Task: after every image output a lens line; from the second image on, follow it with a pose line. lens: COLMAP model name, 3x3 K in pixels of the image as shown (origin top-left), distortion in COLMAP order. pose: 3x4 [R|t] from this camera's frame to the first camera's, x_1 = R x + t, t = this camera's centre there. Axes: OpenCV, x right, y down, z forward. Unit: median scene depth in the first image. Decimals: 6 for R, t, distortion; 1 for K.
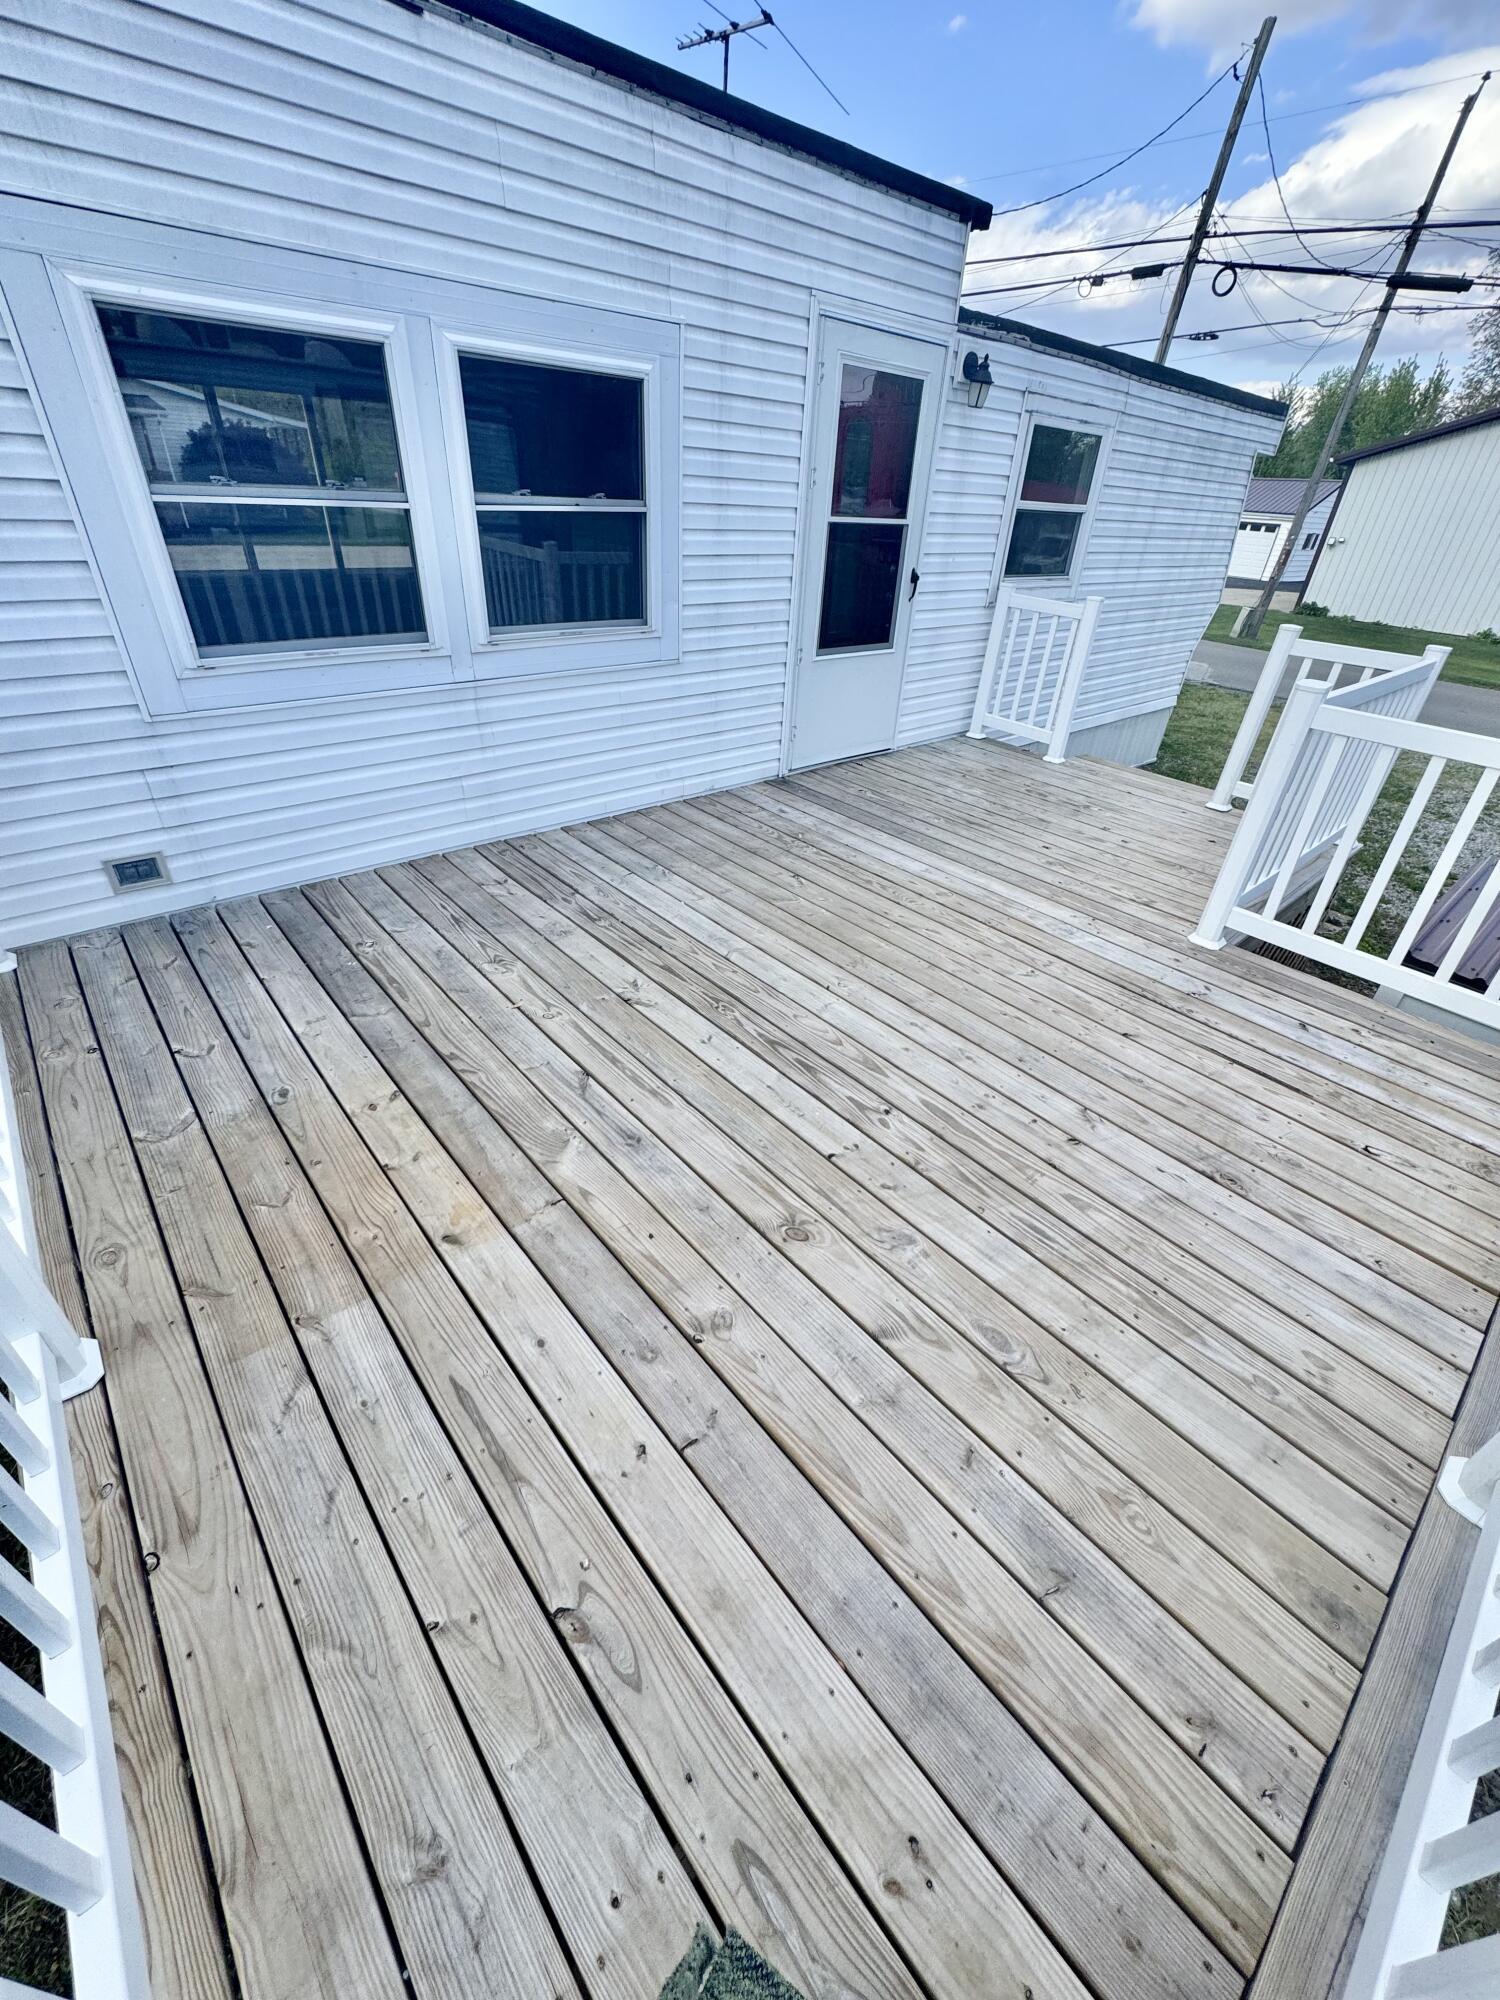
lens RADIAL K [[796.7, 0, 750.4], [0, 796.7, 1002.3], [0, 0, 1]] dist [-0.005239, 0.000556]
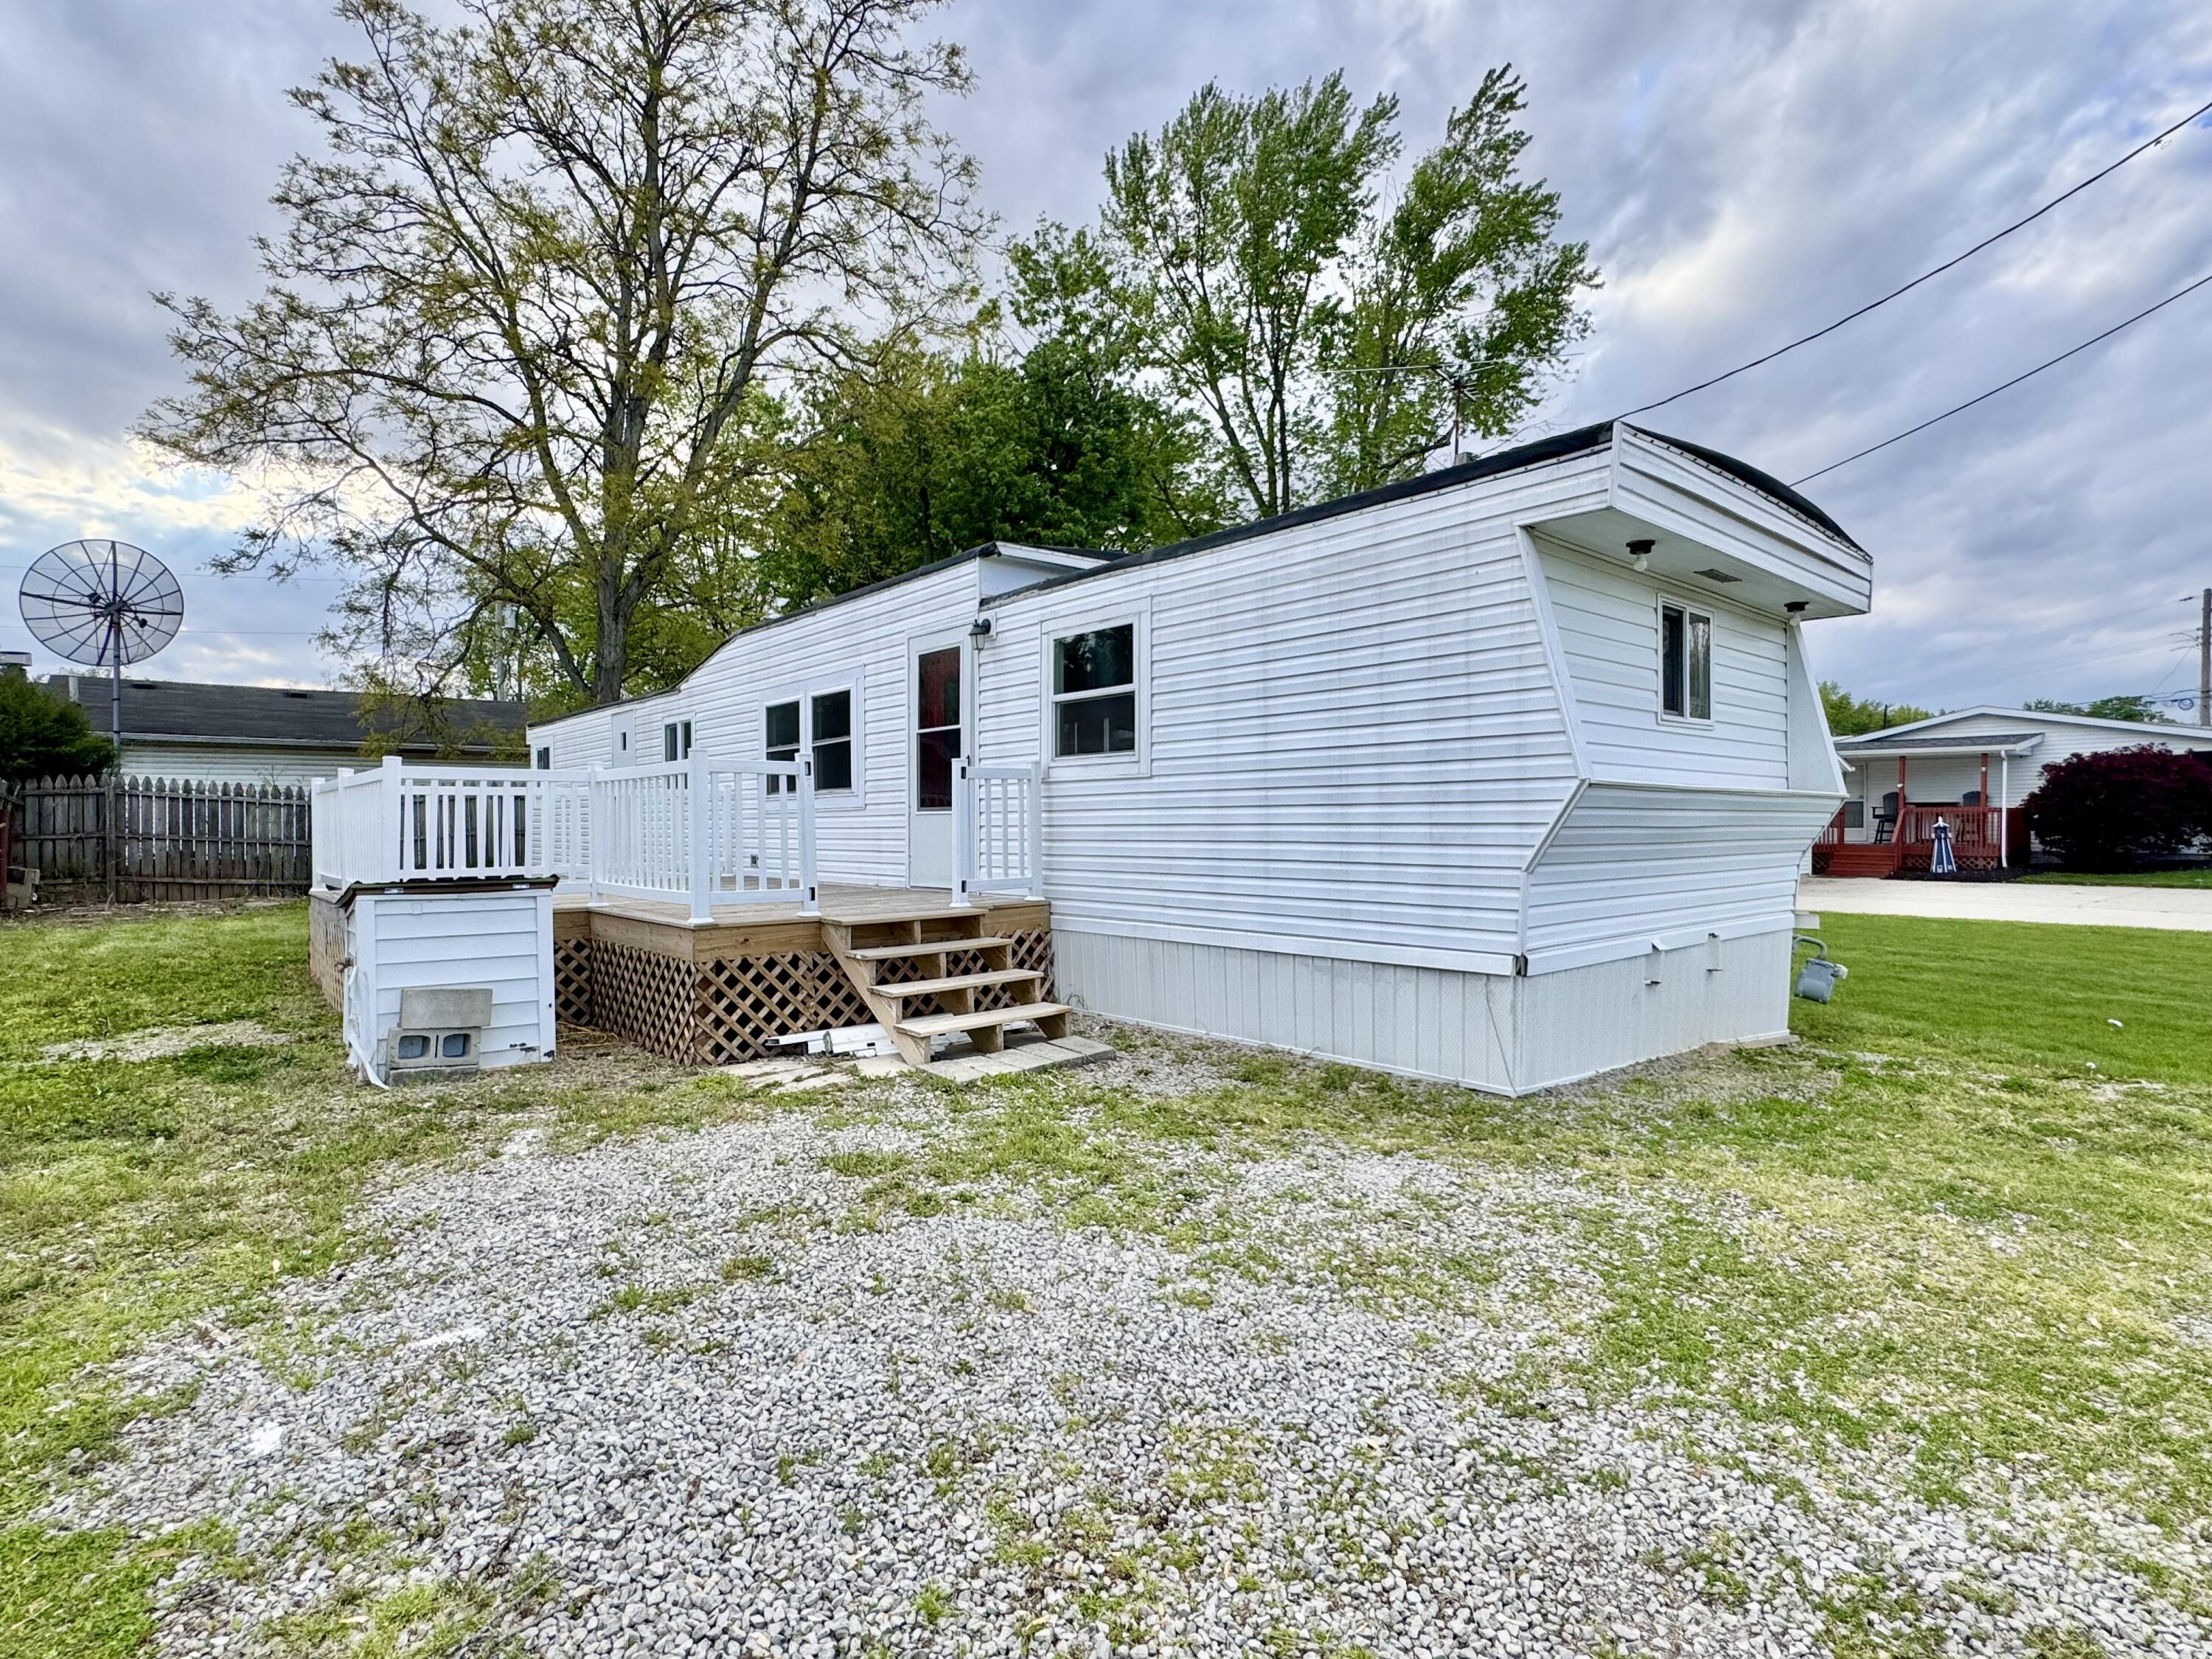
lens RADIAL K [[1126.5, 0, 1106.9], [0, 1126.5, 828.4], [0, 0, 1]] dist [0.001292, 0.000044]
pose [[-0.019761, -0.050216, -0.998543, 2.360133], [-0.542470, 0.839485, -0.031482, -0.585317], [0.839843, 0.541057, -0.043829, 1.537656]]
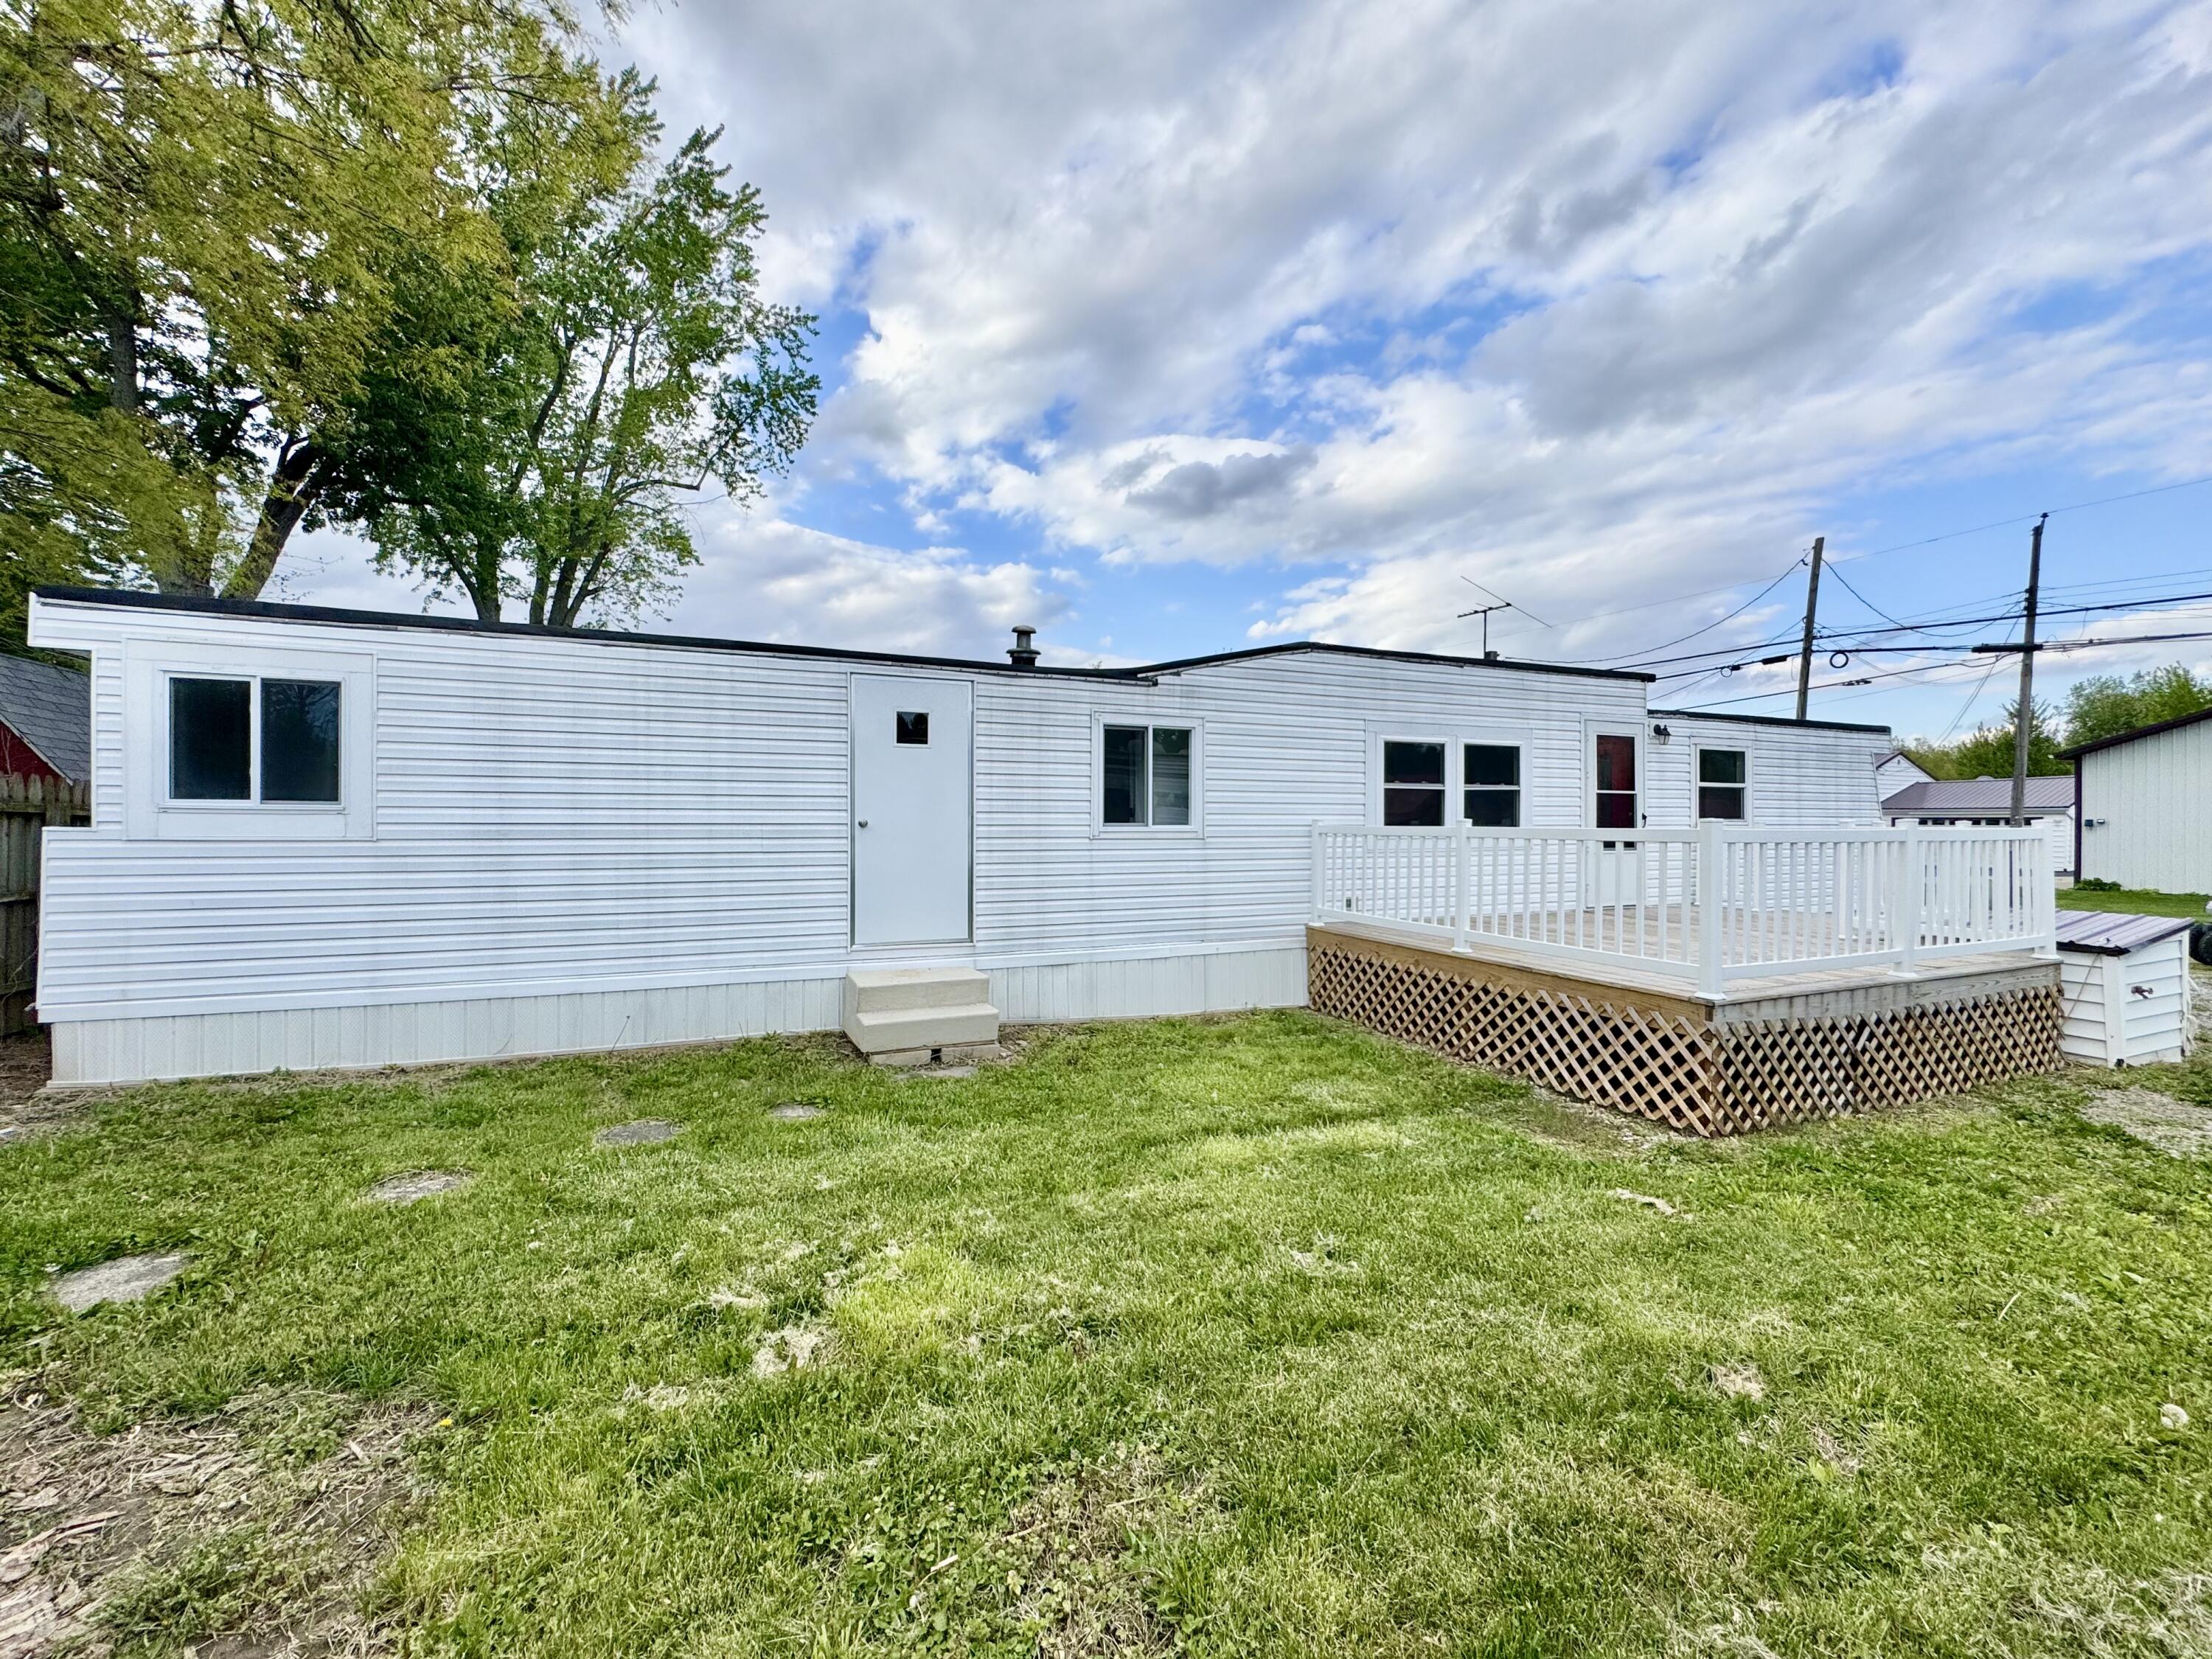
lens RADIAL K [[881.1, 0, 1101.4], [0, 881.1, 829.9], [0, 0, 1]] dist [-0.005239, 0.000556]
pose [[0.944090, -0.048546, -0.326093, -0.397406], [-0.137169, 0.841587, -0.522414, 0.911218], [0.299797, 0.537936, 0.787875, -1.228783]]
